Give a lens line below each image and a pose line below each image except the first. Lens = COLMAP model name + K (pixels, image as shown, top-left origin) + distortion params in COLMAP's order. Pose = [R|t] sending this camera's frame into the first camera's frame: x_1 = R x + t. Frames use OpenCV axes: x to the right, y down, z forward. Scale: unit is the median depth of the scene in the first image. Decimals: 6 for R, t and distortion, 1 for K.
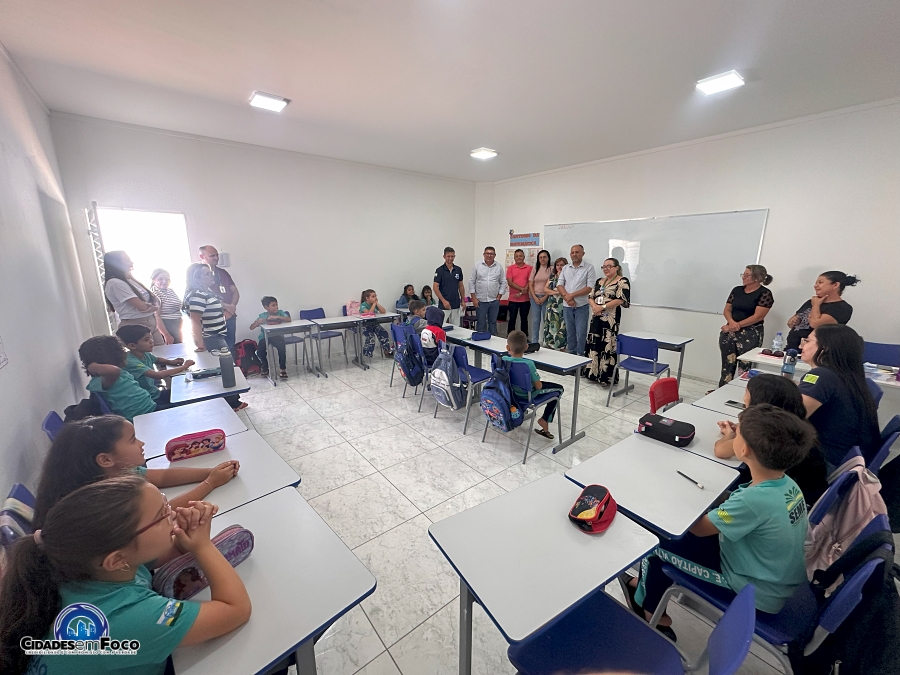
lens RADIAL K [[360.7, 0, 450.7], [0, 360.7, 337.5], [0, 0, 1]] dist [-0.003885, 0.001035]
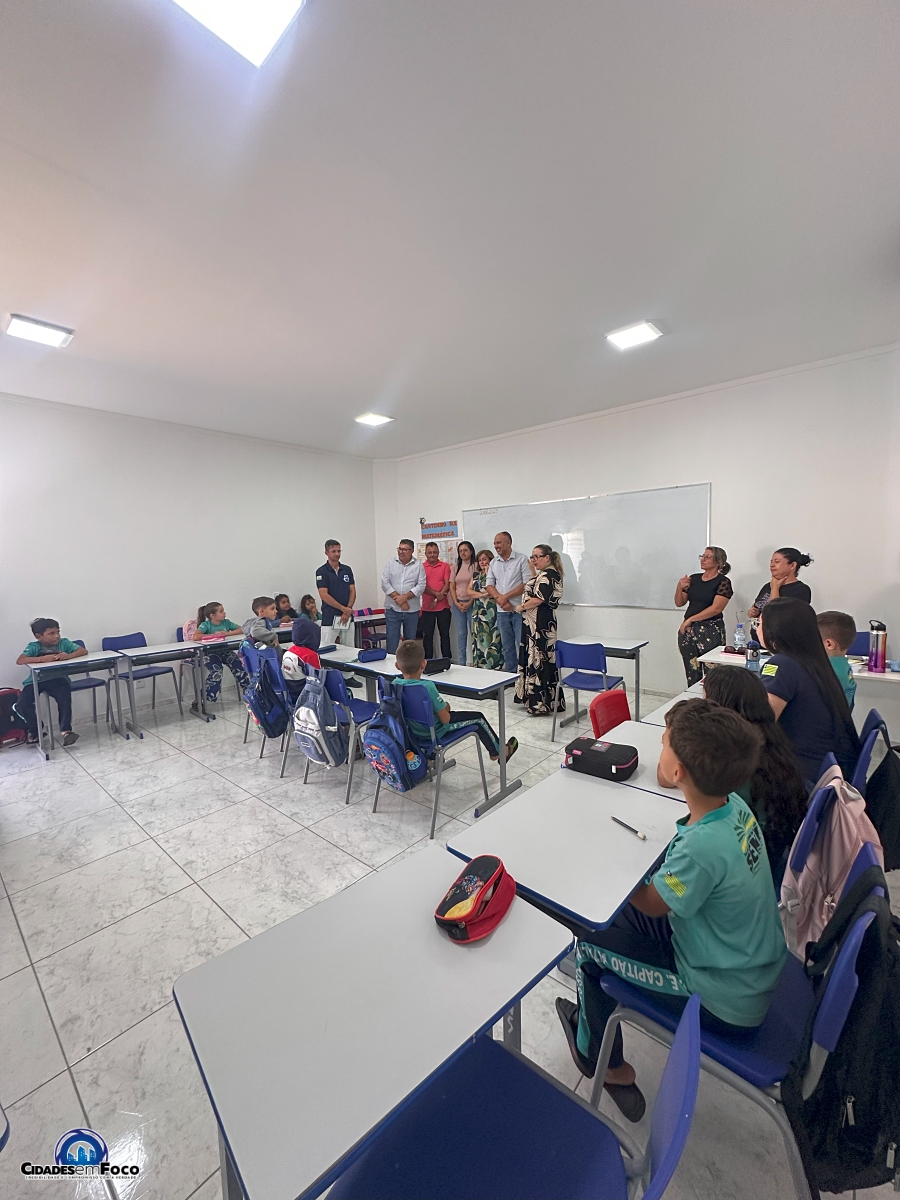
lens RADIAL K [[480.9, 0, 450.0], [0, 480.9, 599.6], [0, 0, 1]] dist [-0.003885, 0.001035]
pose [[0.983202, -0.044581, 0.176993, 0.091462], [0.069362, 0.988224, -0.136390, 0.033645], [-0.168828, 0.146376, 0.974716, 0.055775]]
